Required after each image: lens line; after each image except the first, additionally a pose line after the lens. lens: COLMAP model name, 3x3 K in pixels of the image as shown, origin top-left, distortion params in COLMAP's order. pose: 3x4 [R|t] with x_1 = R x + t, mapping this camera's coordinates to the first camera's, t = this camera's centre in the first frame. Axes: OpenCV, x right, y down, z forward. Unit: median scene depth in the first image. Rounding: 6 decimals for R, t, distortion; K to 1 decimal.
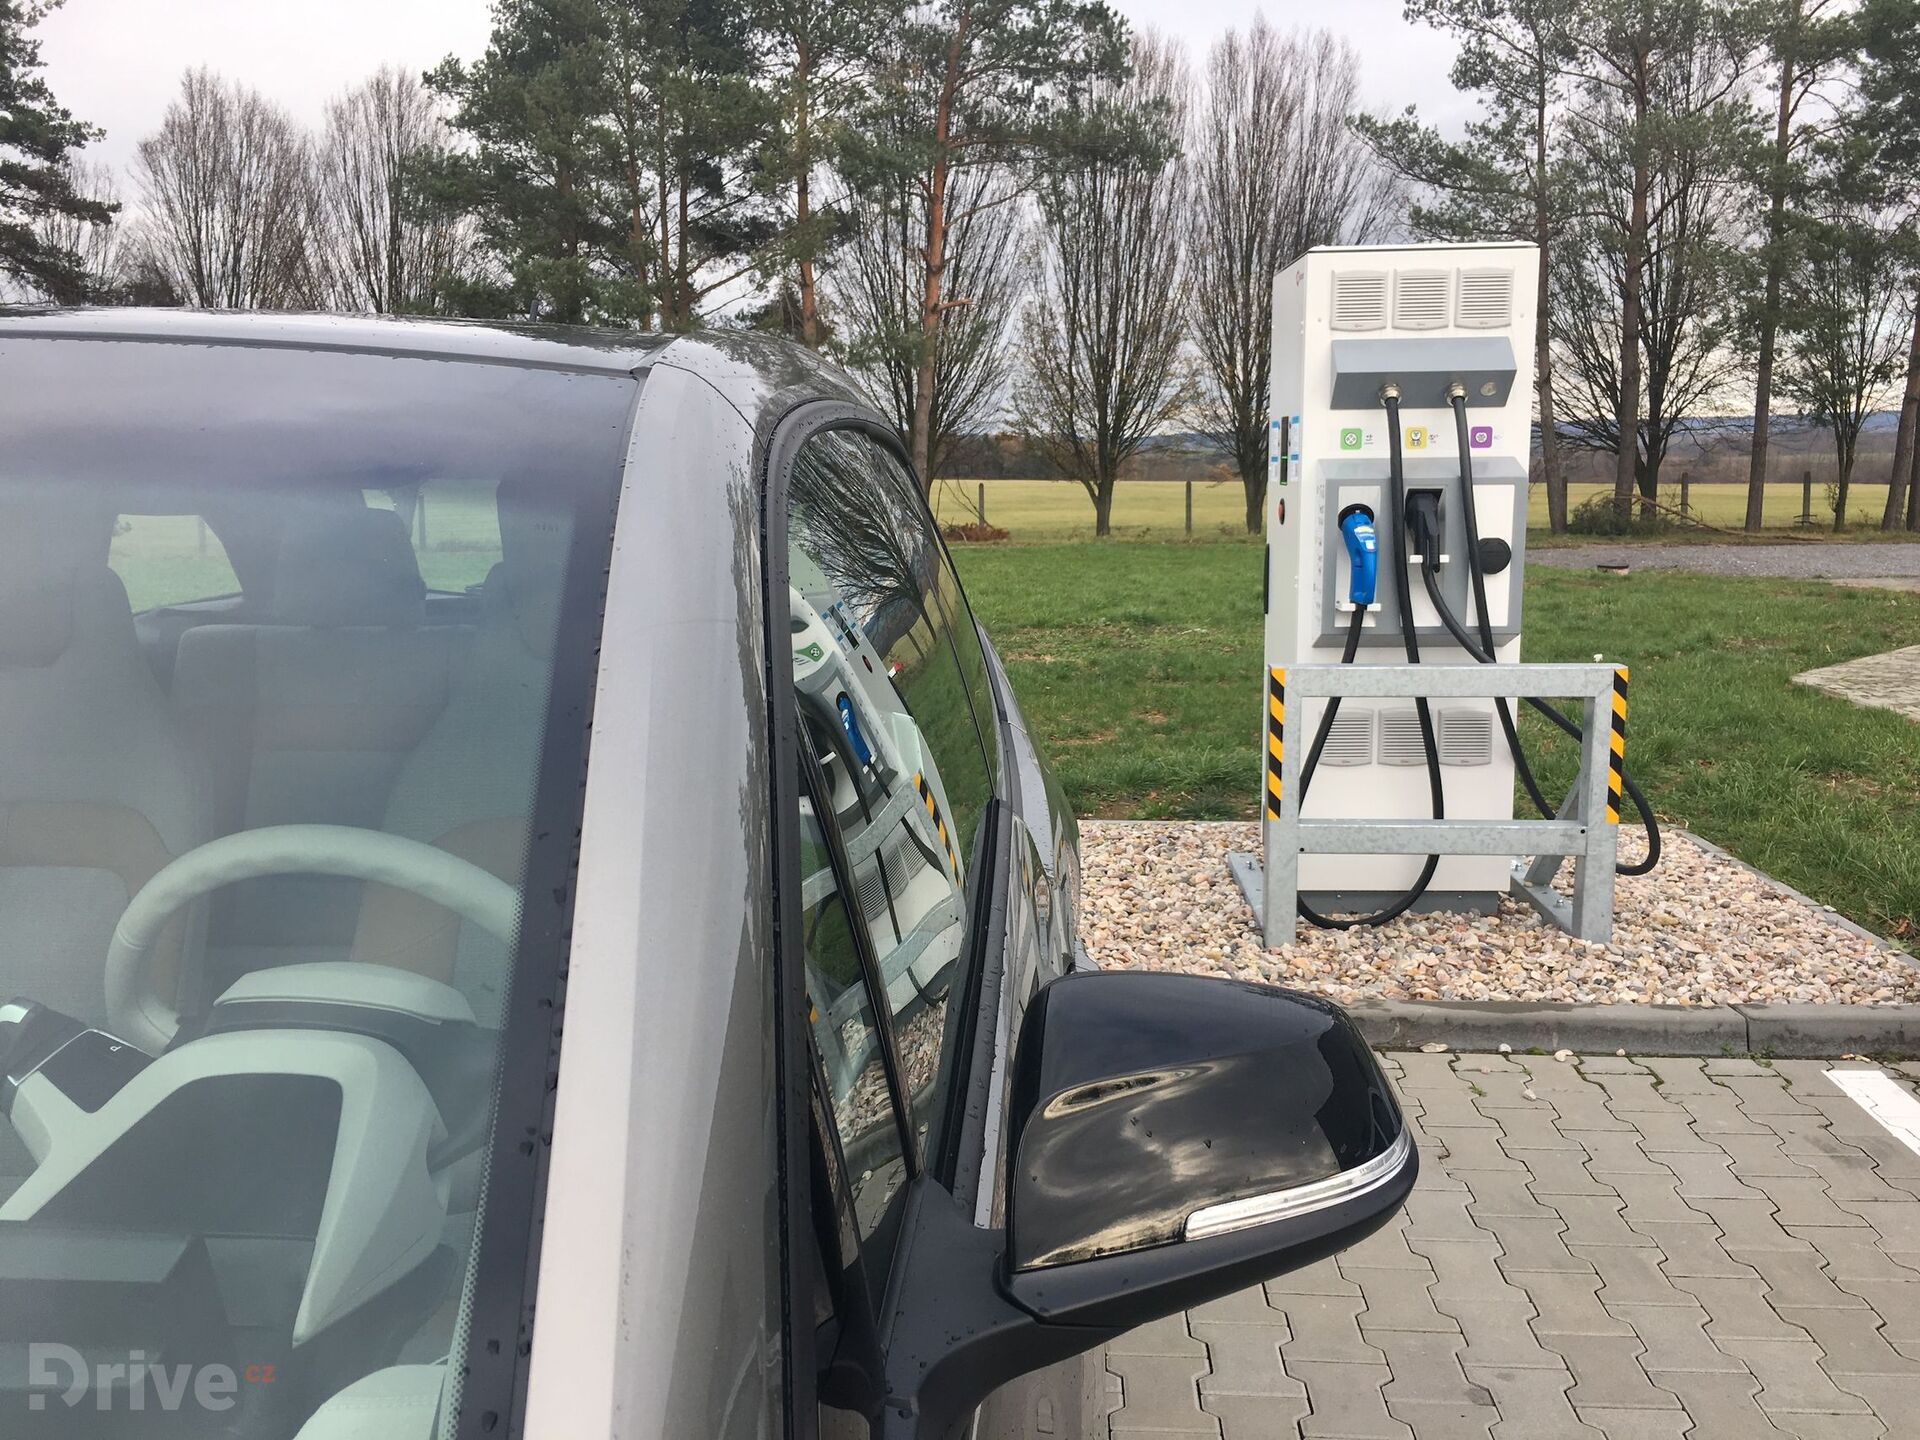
lens RADIAL K [[1641.1, 0, 950.3], [0, 1641.1, 709.8], [0, 0, 1]] dist [0.082075, -0.108524]
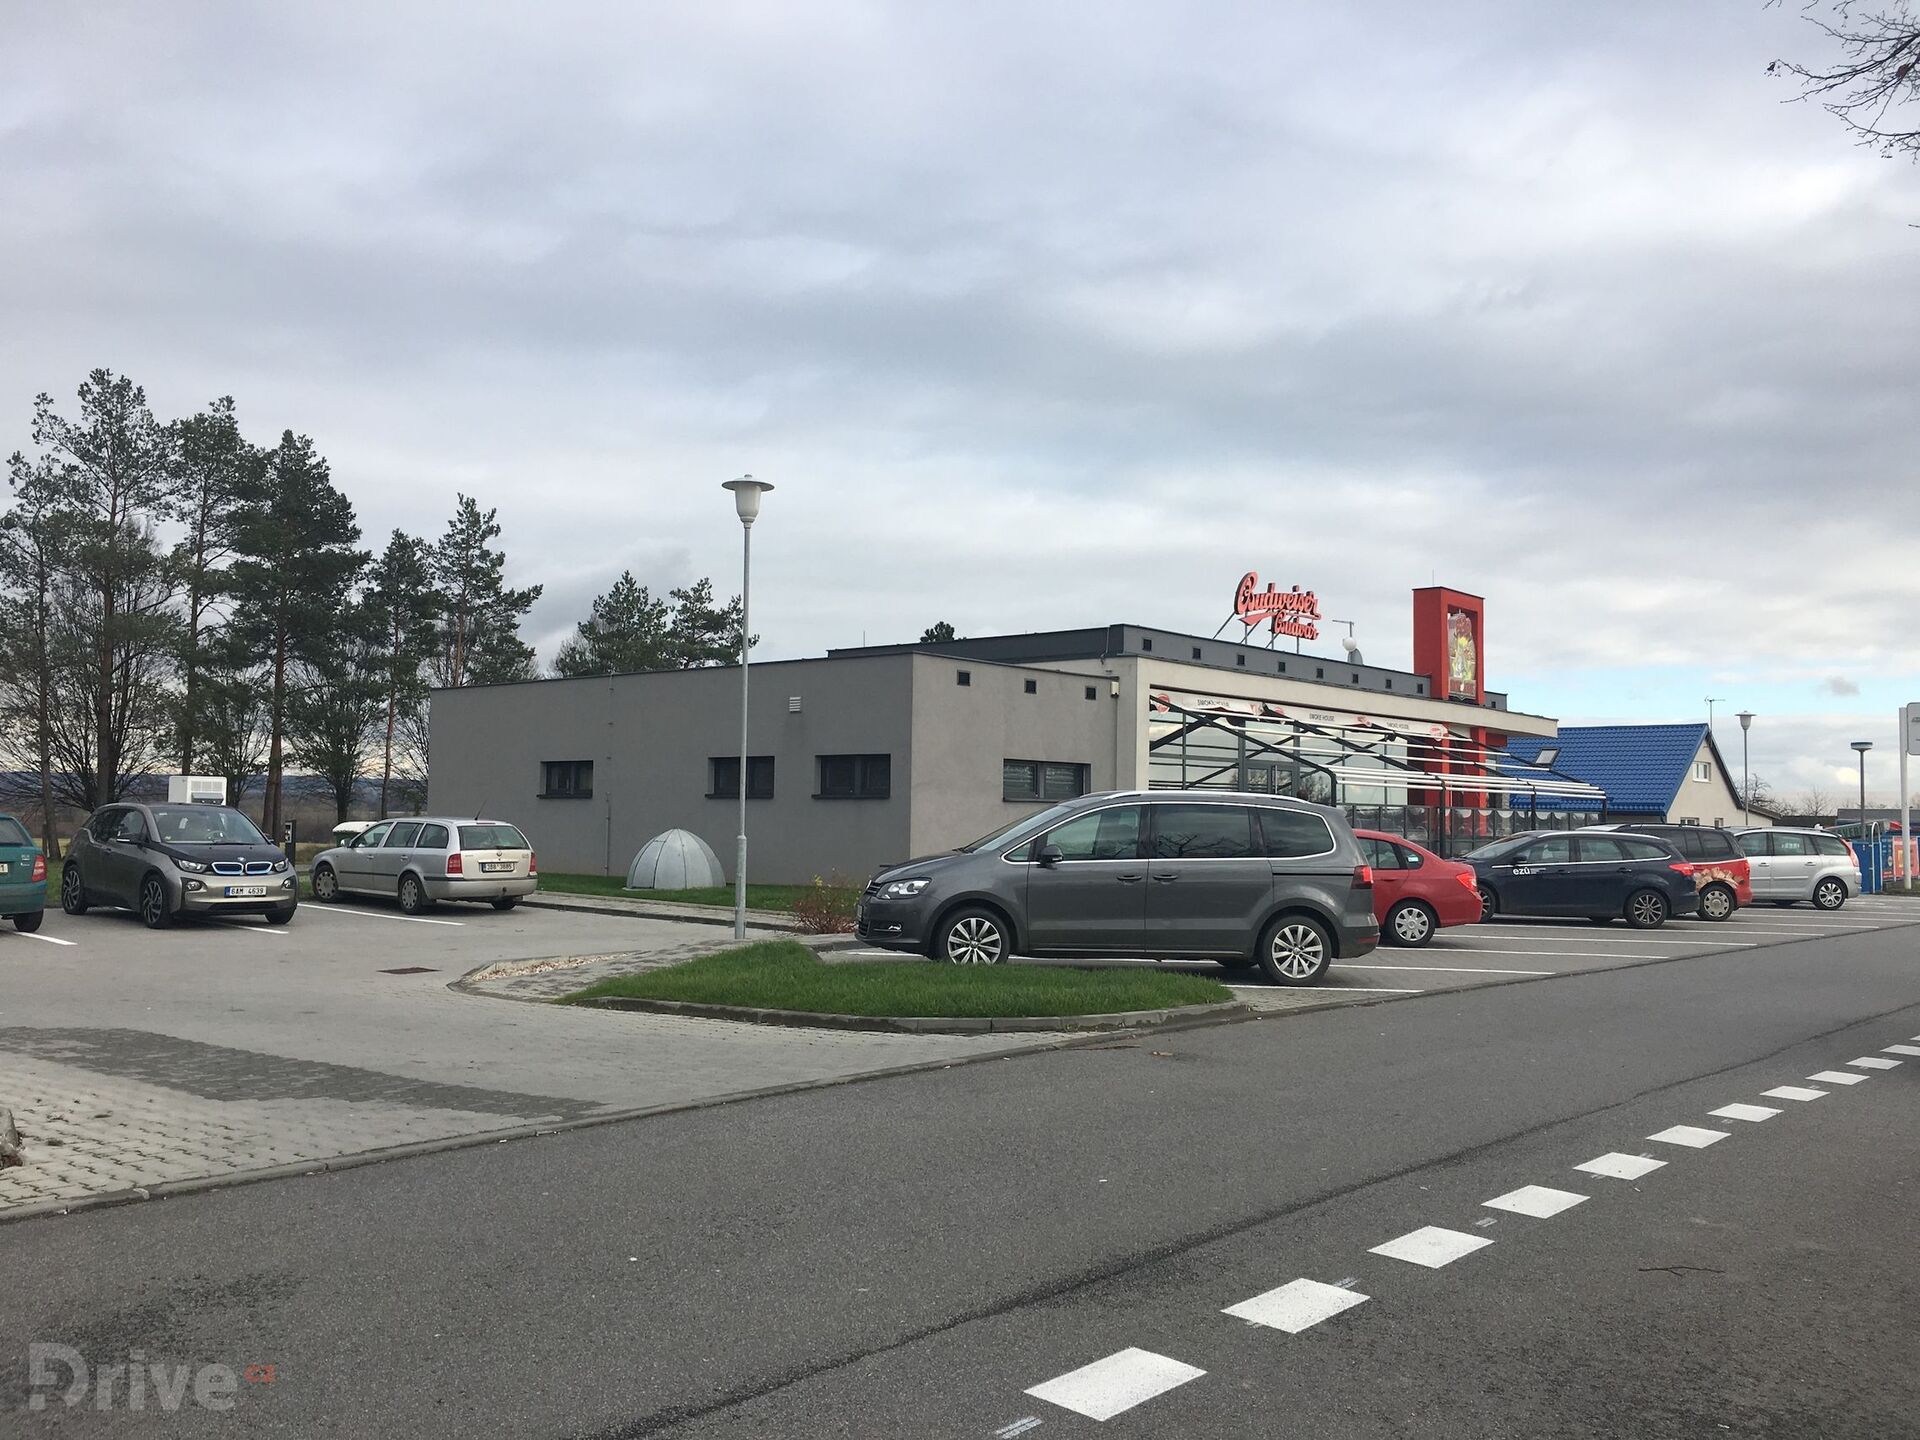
lens RADIAL K [[1641.1, 0, 950.3], [0, 1641.1, 709.8], [0, 0, 1]] dist [0.082075, -0.108524]
pose [[0.611624, 0.050860, 0.789512, -0.353530], [0.115652, 0.981464, -0.152819, 0.086259], [-0.782650, 0.184777, 0.594405, -0.584621]]
